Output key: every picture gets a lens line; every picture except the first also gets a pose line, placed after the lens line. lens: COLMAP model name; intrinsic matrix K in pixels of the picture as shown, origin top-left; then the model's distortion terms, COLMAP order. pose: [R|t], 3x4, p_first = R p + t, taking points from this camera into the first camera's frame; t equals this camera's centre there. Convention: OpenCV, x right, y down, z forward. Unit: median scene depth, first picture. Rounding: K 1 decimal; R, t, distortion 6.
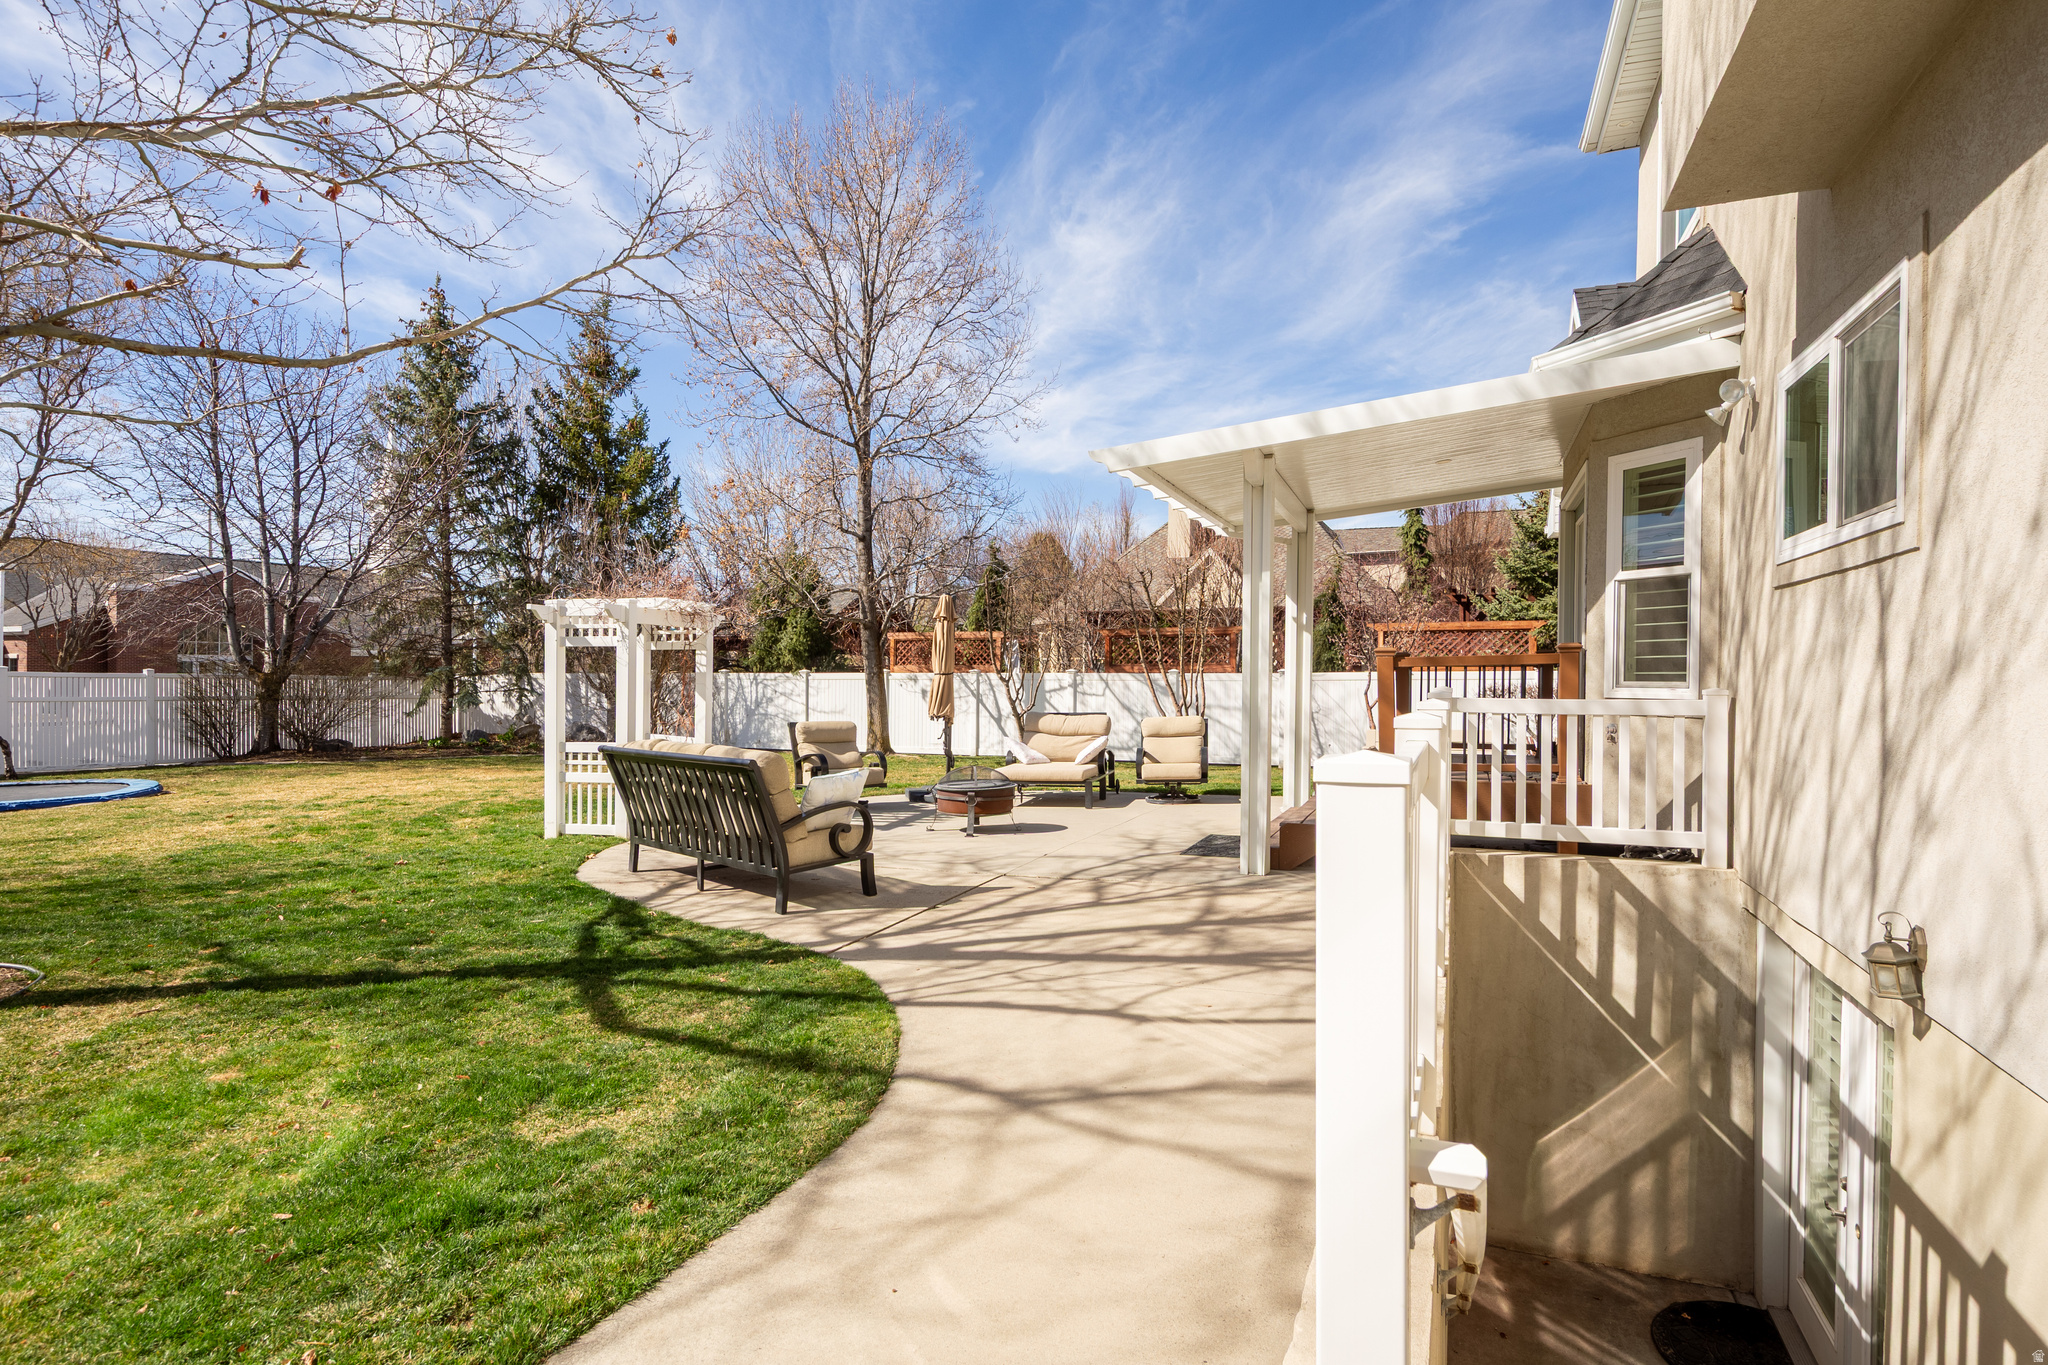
lens RADIAL K [[1052.4, 0, 1017.6], [0, 1052.4, 677.4], [0, 0, 1]] dist [0.001729, 0.000228]
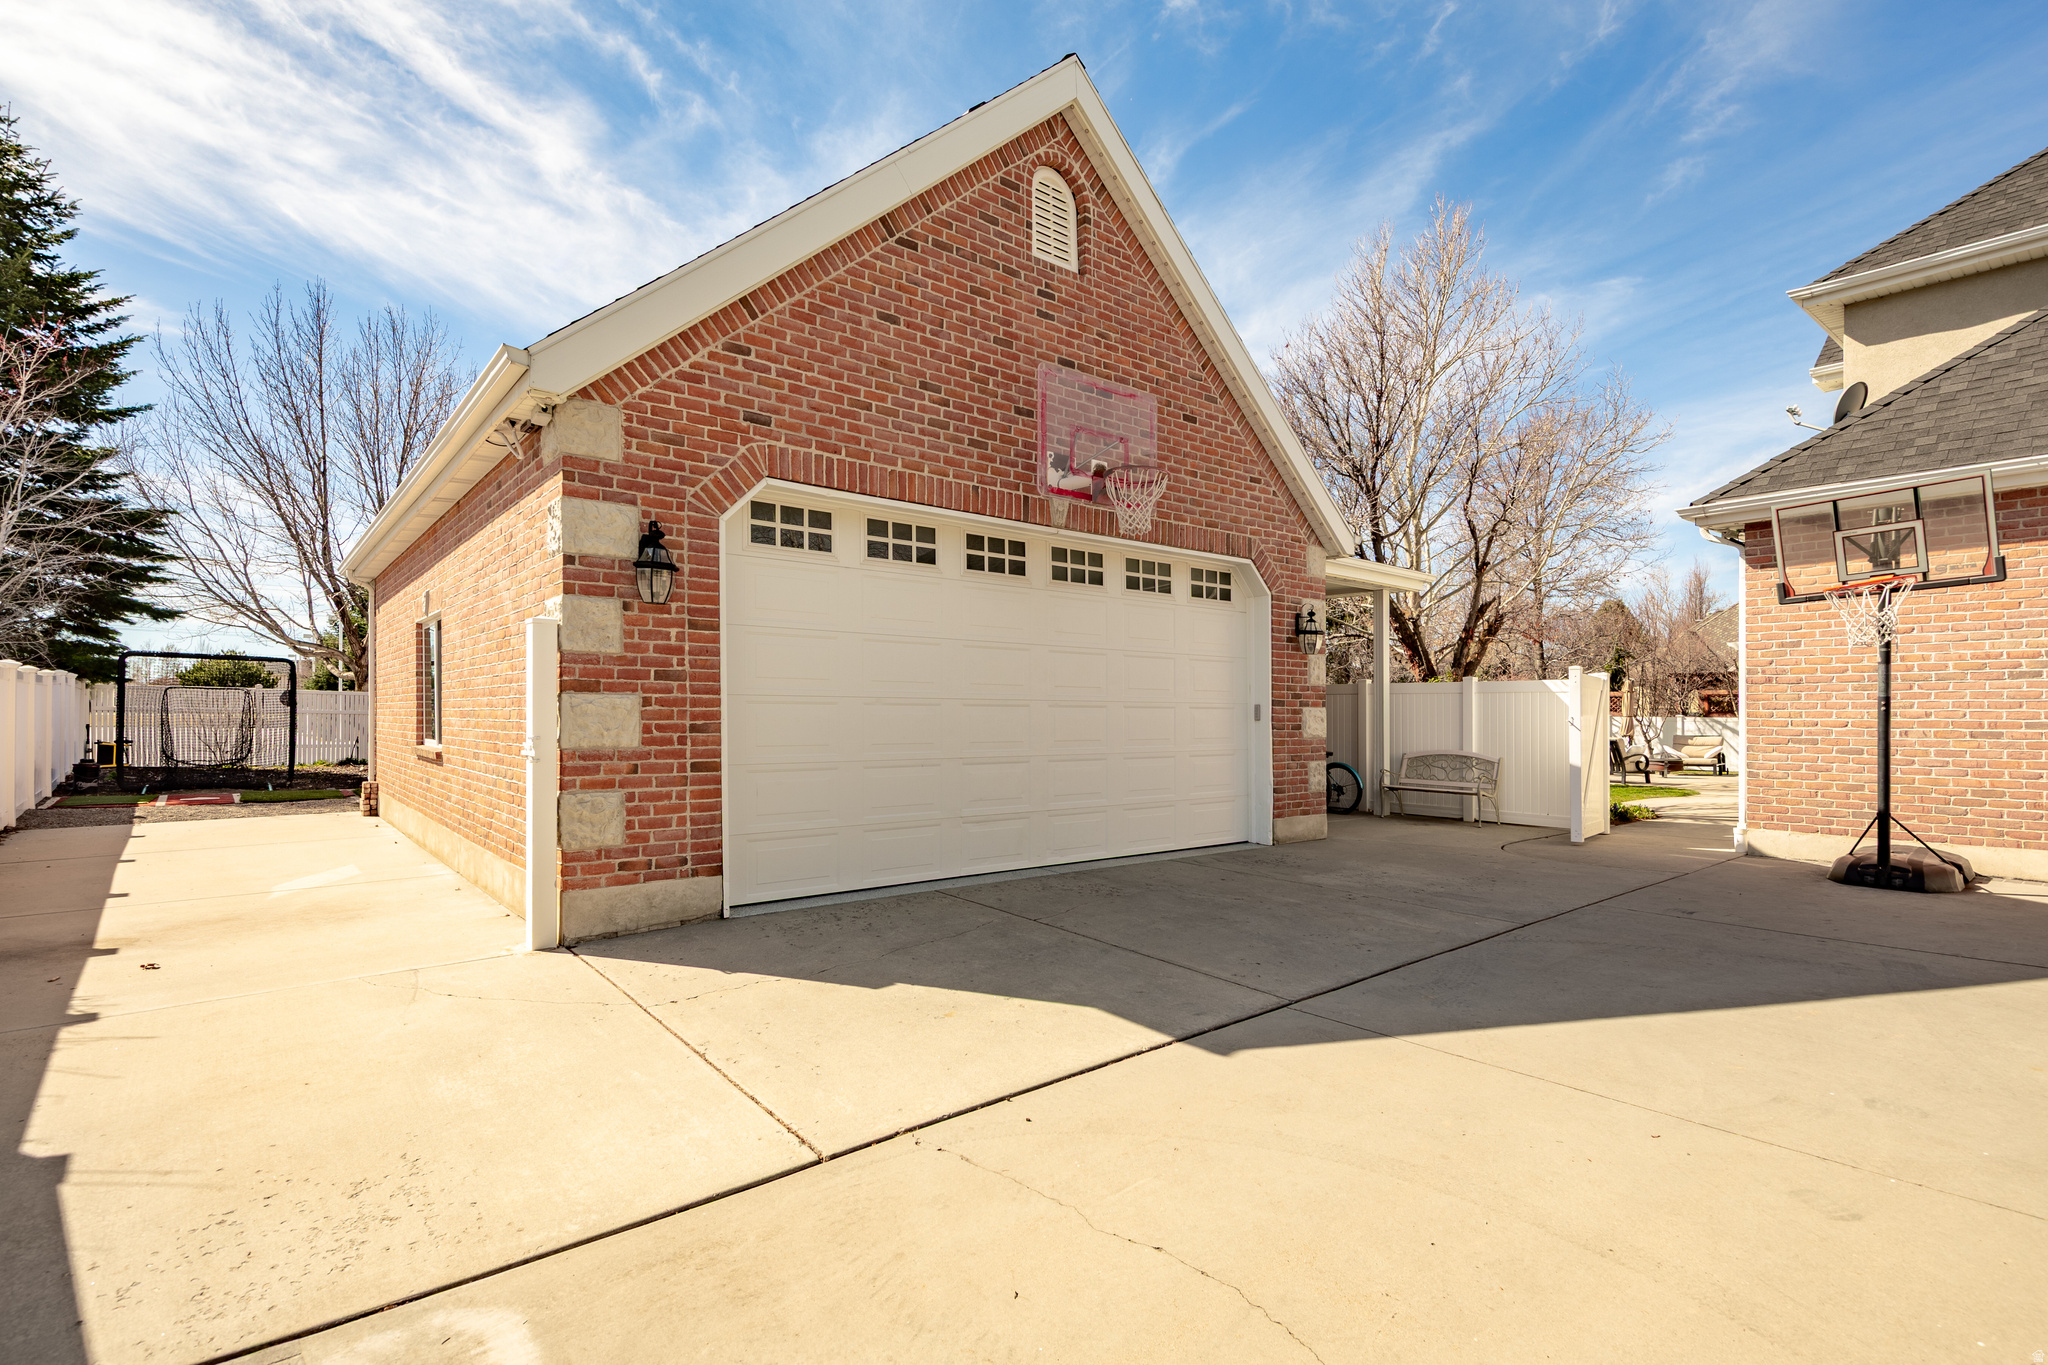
lens RADIAL K [[983.9, 0, 1010.1], [0, 983.9, 692.2], [0, 0, 1]] dist [0.014169, -0.000227]
pose [[0.882491, -0.005442, -0.470297, -0.151537], [-0.008275, 0.999599, -0.027095, 0.008253], [0.470256, 0.027802, 0.882092, -0.902589]]
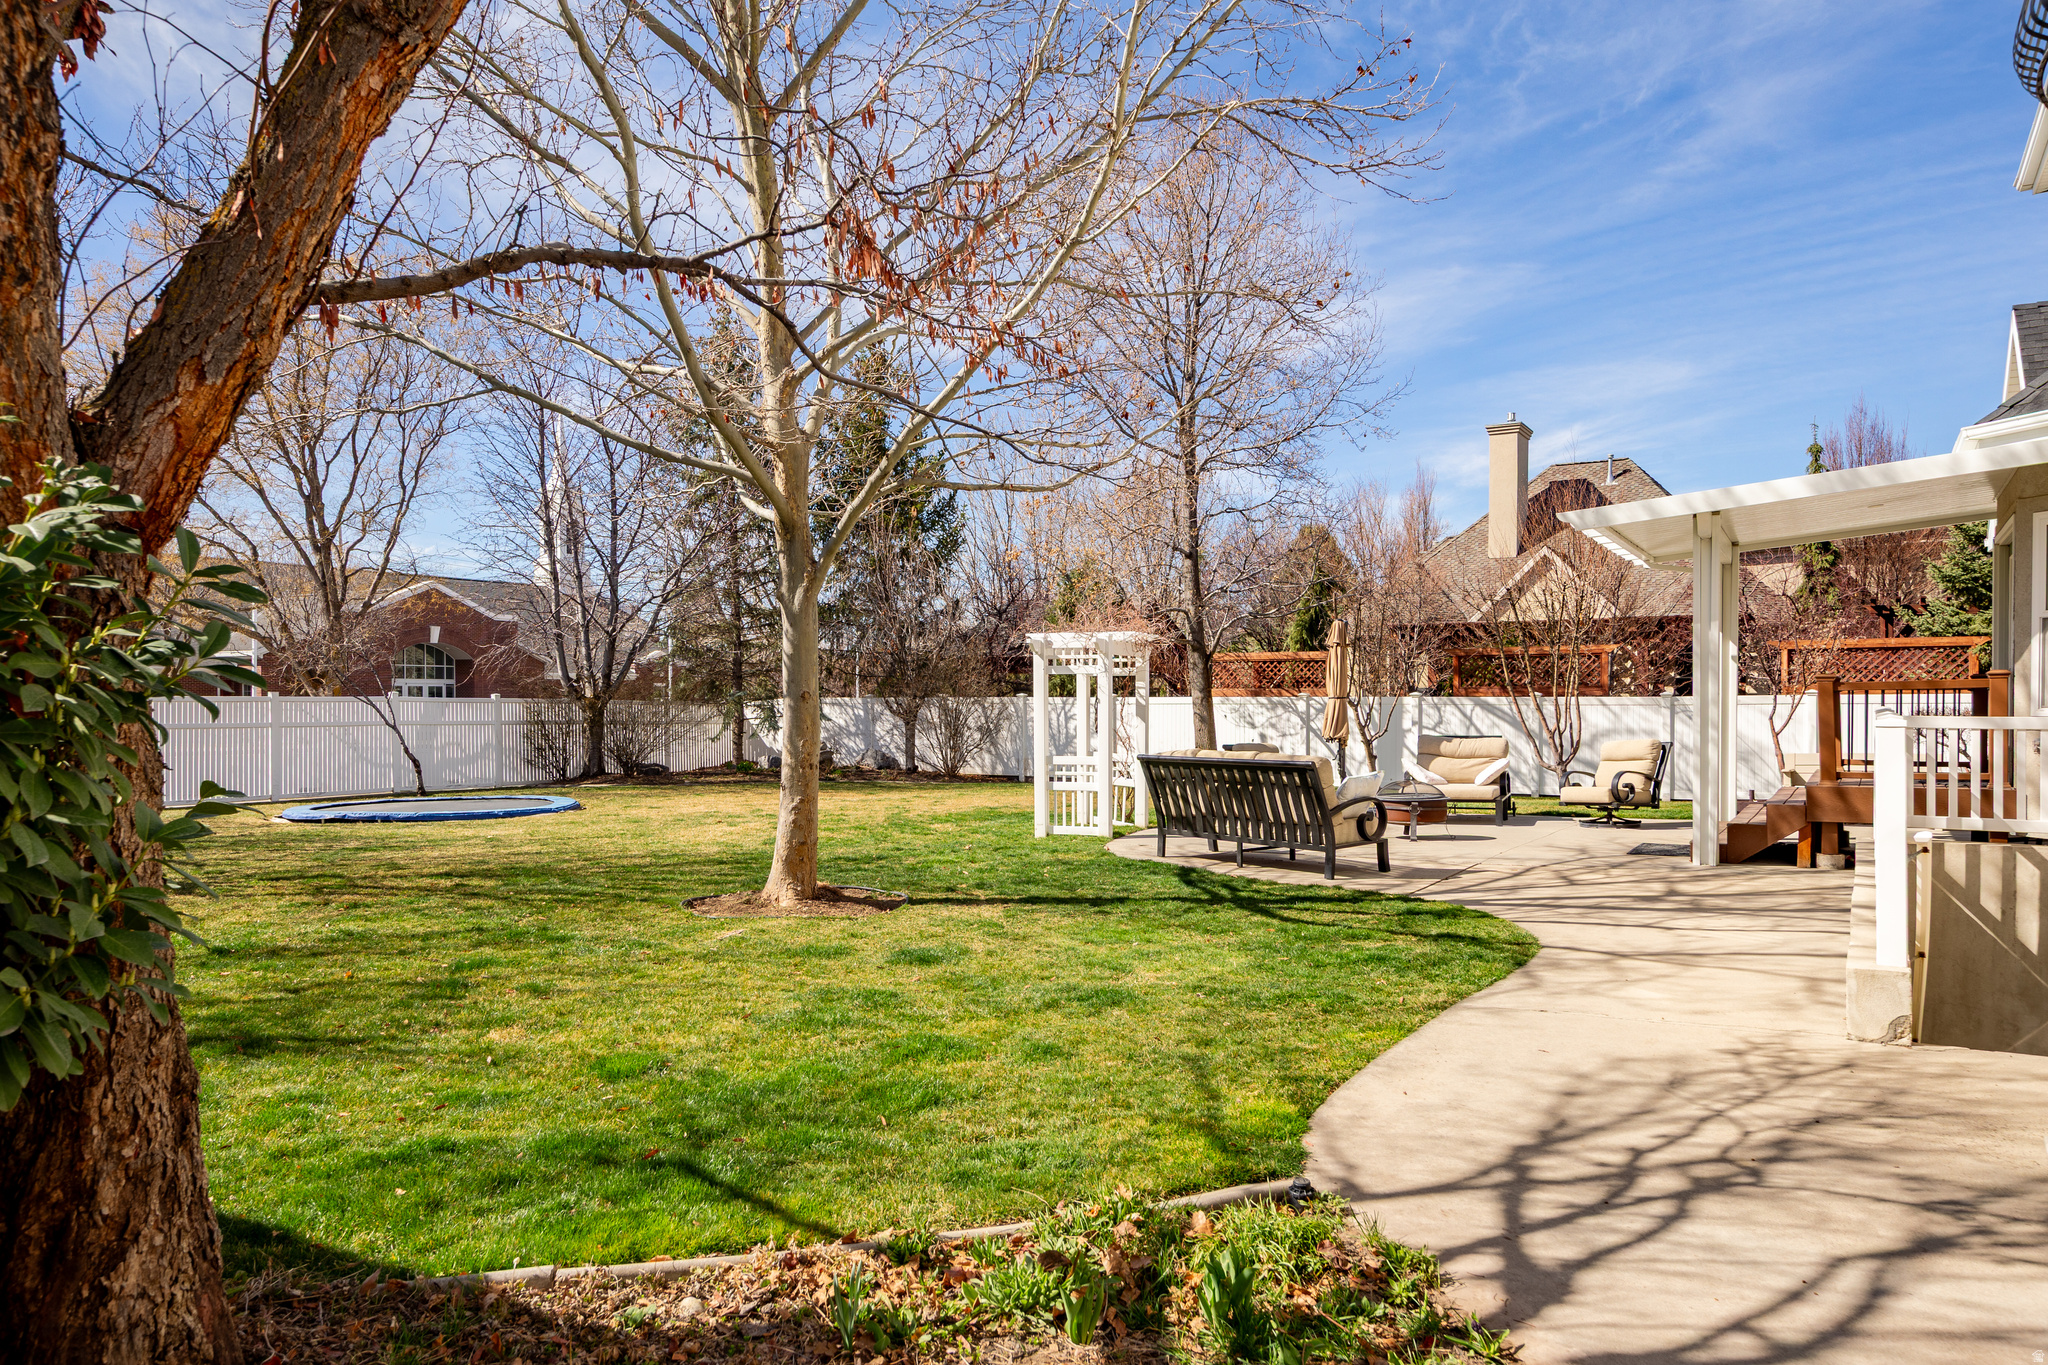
lens RADIAL K [[1364.4, 0, 1009.1], [0, 1364.4, 682.7], [0, 0, 1]] dist [0.011662, 0.001385]
pose [[0.986726, -0.002834, -0.162369, -0.109890], [0.000388, 0.999886, -0.015094, 0.001360], [0.162393, 0.014830, 0.986615, -0.239856]]
